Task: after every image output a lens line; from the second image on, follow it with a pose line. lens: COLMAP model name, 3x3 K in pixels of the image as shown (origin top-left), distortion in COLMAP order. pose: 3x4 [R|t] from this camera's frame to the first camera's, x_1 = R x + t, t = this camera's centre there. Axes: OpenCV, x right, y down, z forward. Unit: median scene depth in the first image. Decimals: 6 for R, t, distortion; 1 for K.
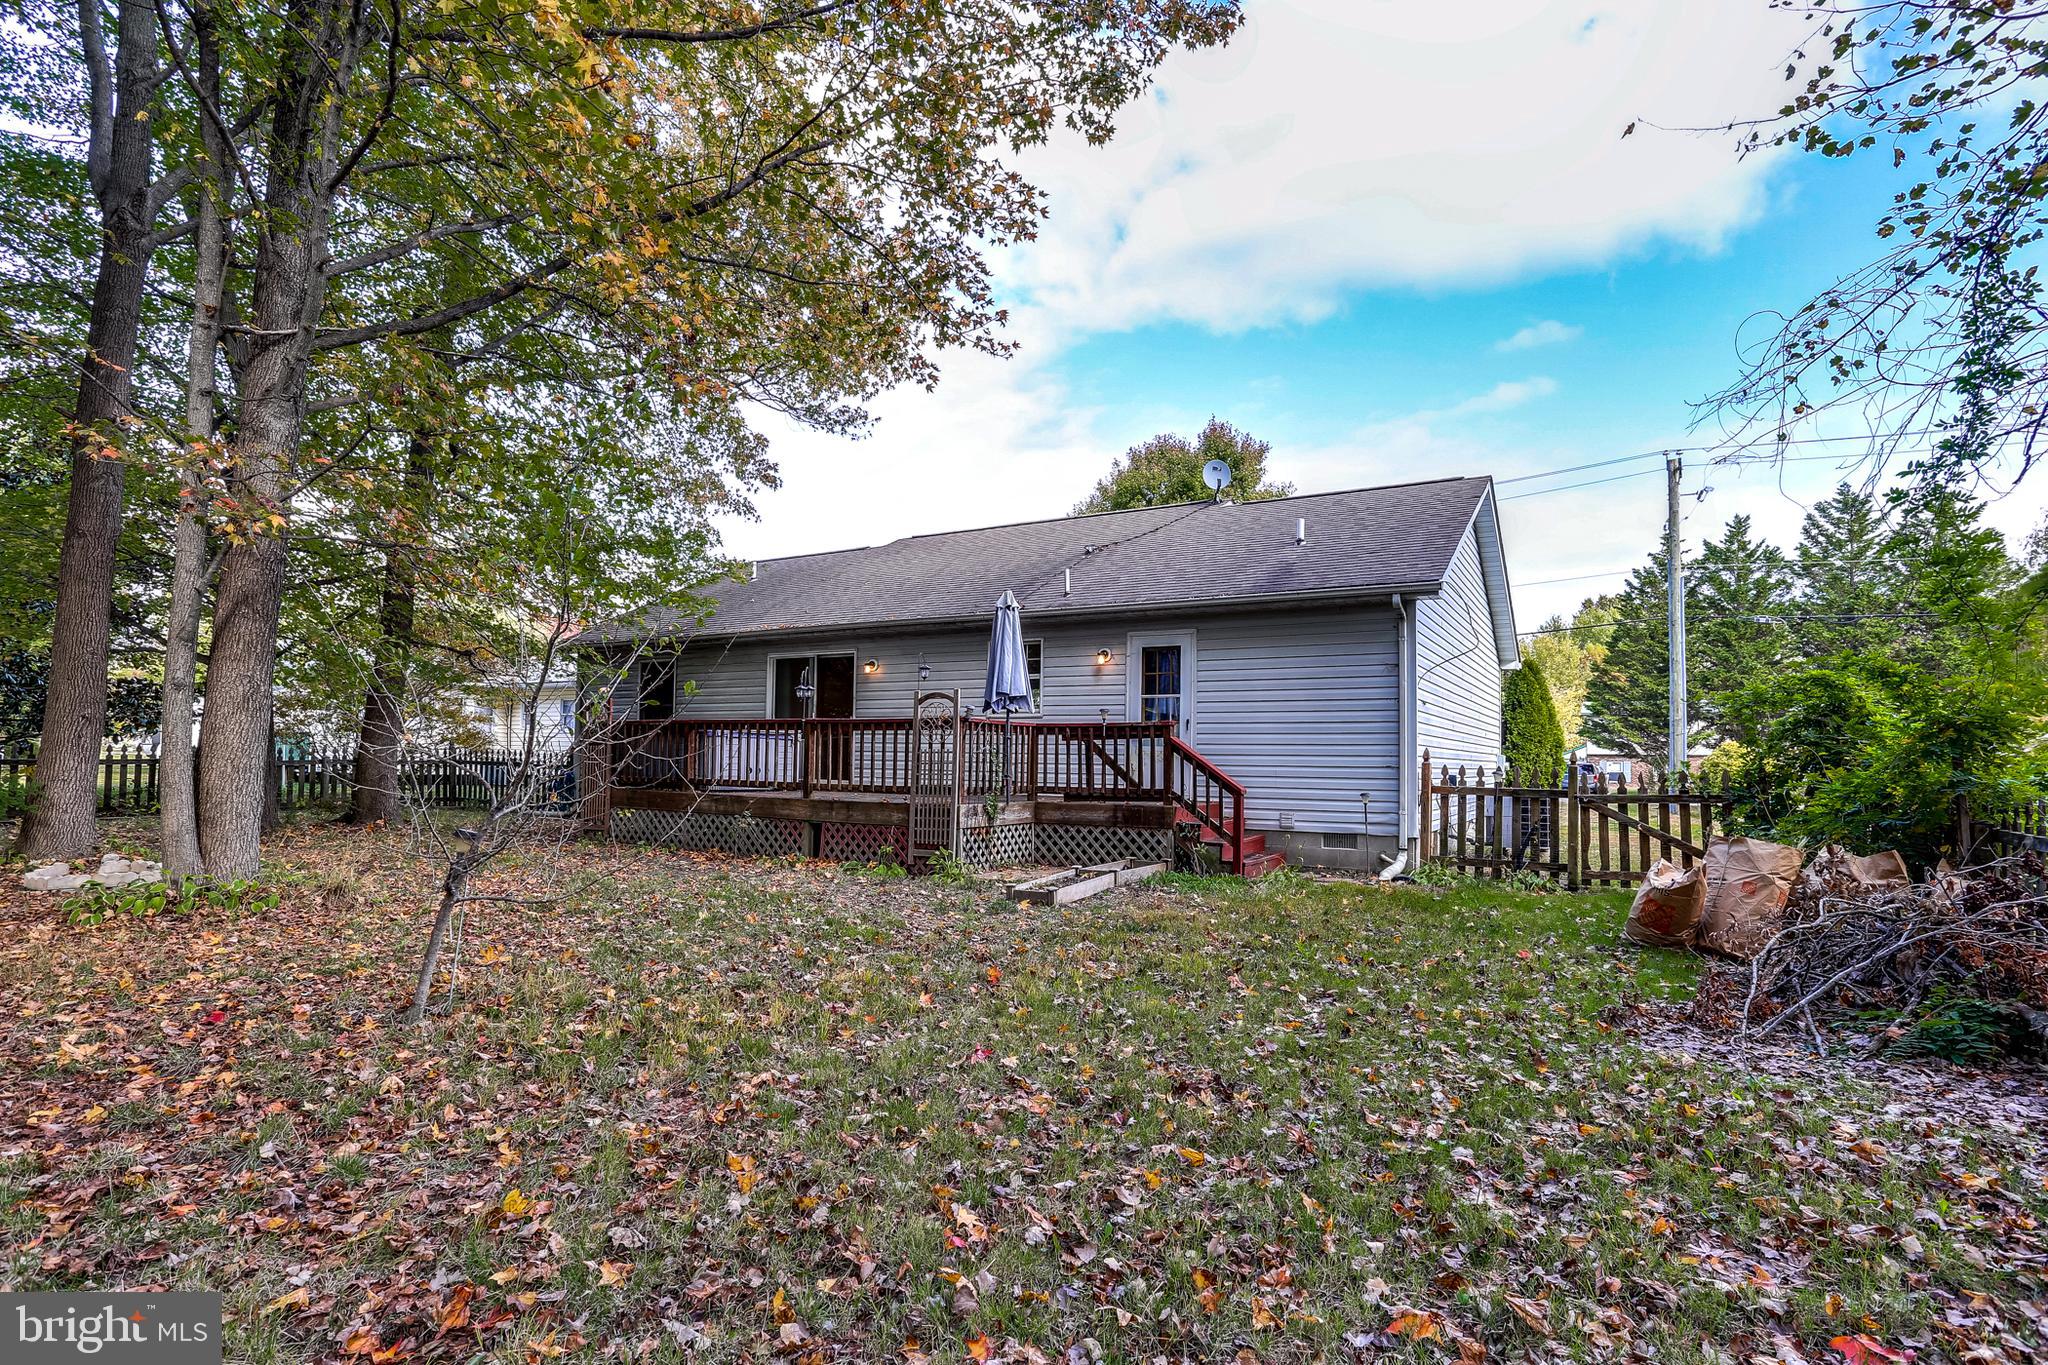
lens RADIAL K [[1009.8, 0, 1009.8], [0, 1009.8, 685.8], [0, 0, 1]] dist [-0.066806, 0.045382]
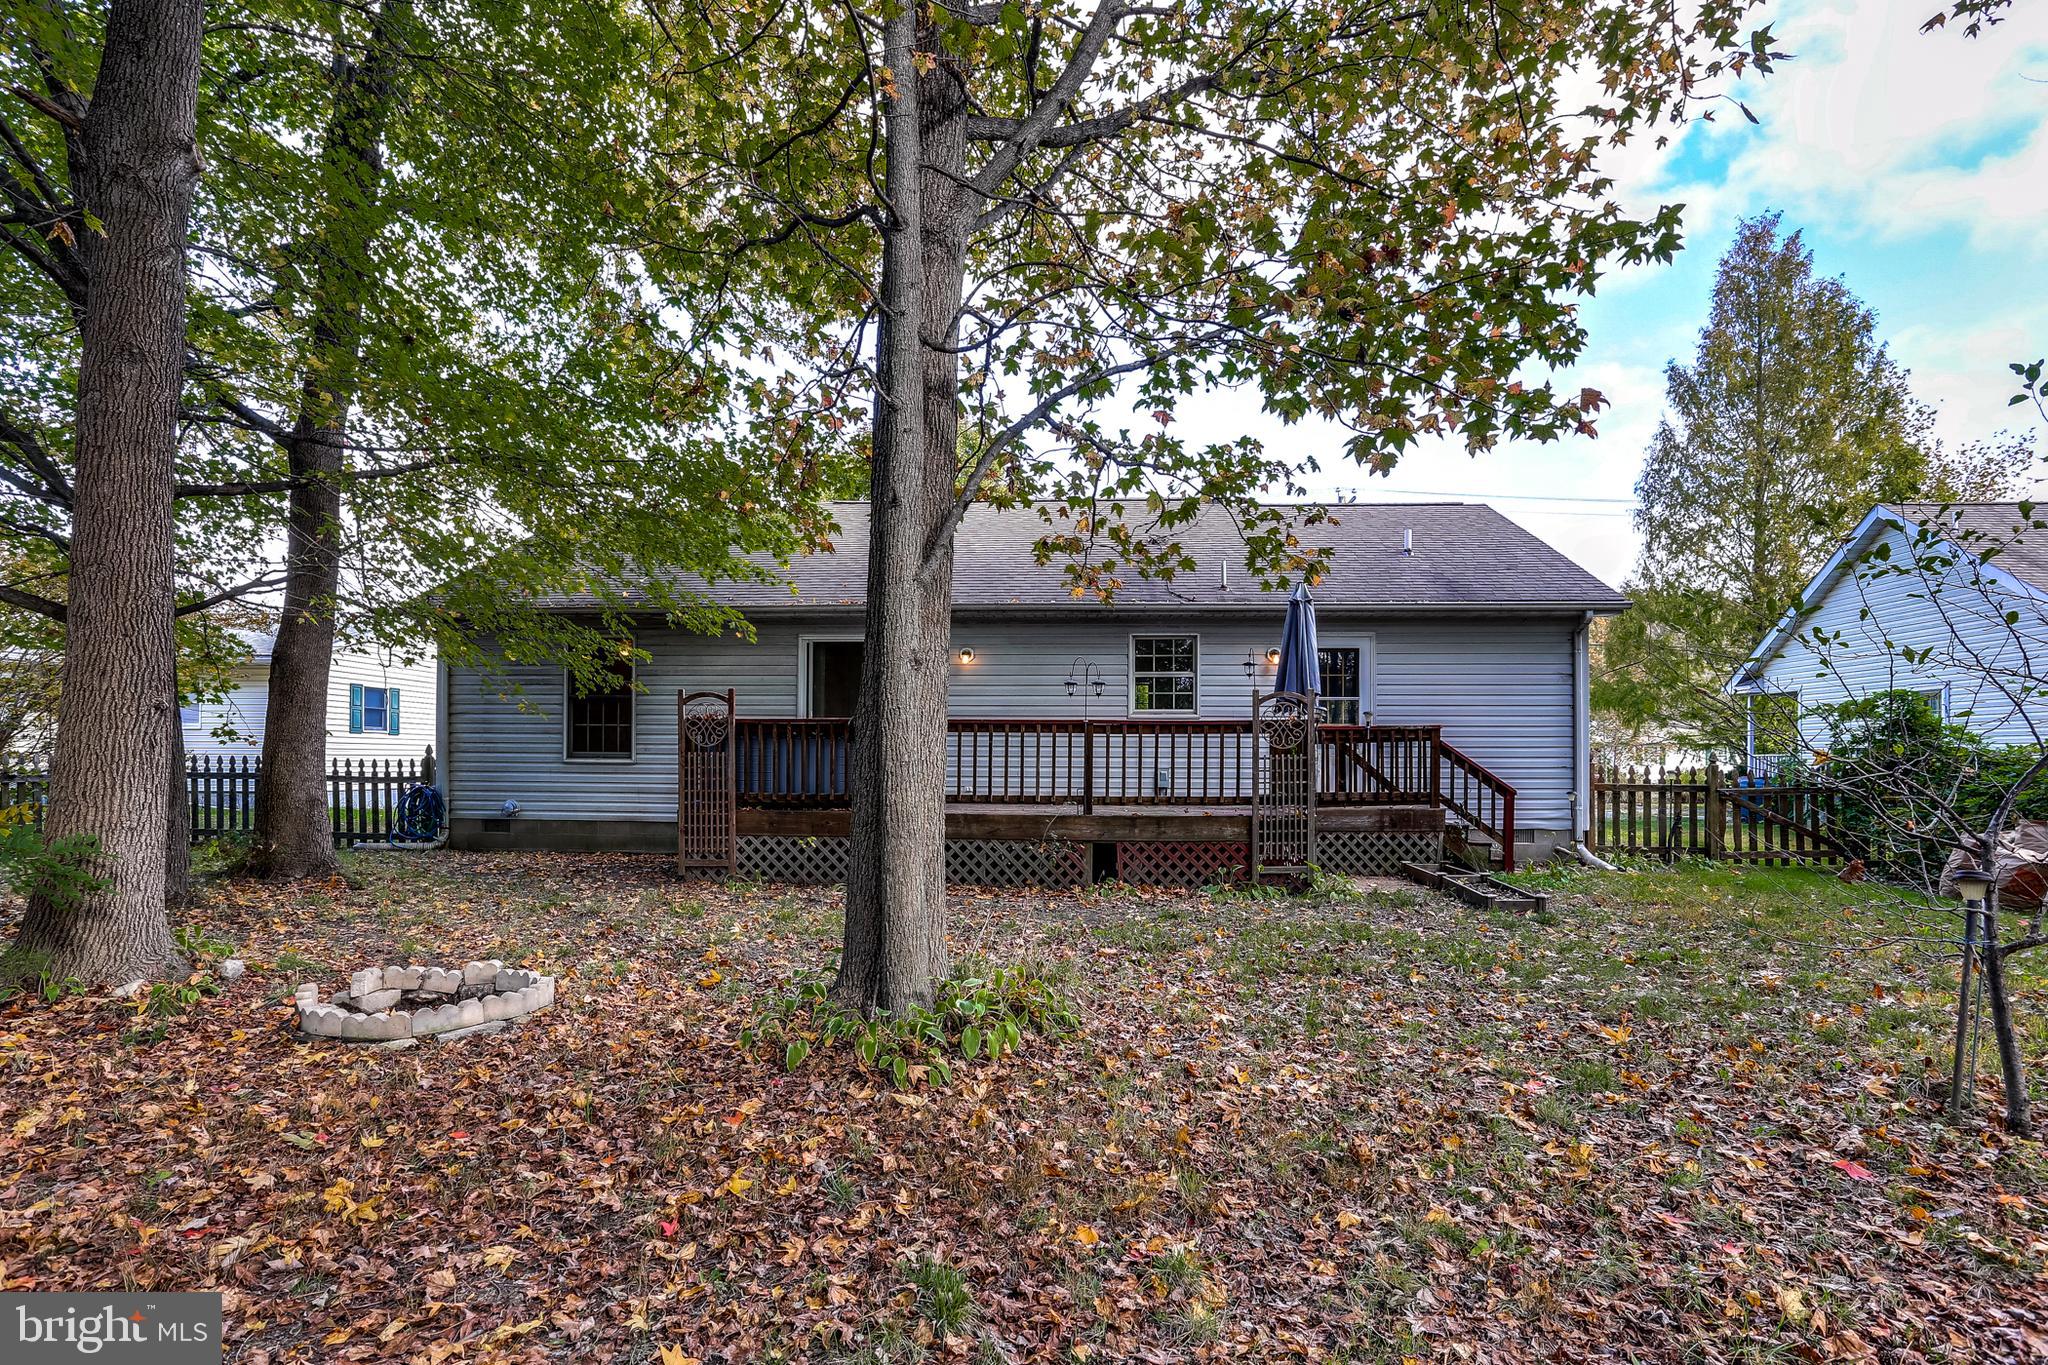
lens RADIAL K [[1005.1, 0, 1030.1], [0, 1005.1, 671.1], [0, 0, 1]] dist [-0.058891, 0.041138]
pose [[0.886070, 0.032795, 0.462391, -0.674257], [-0.028462, 0.999461, -0.016345, 0.008106], [-0.462678, 0.001323, 0.886526, 0.295732]]
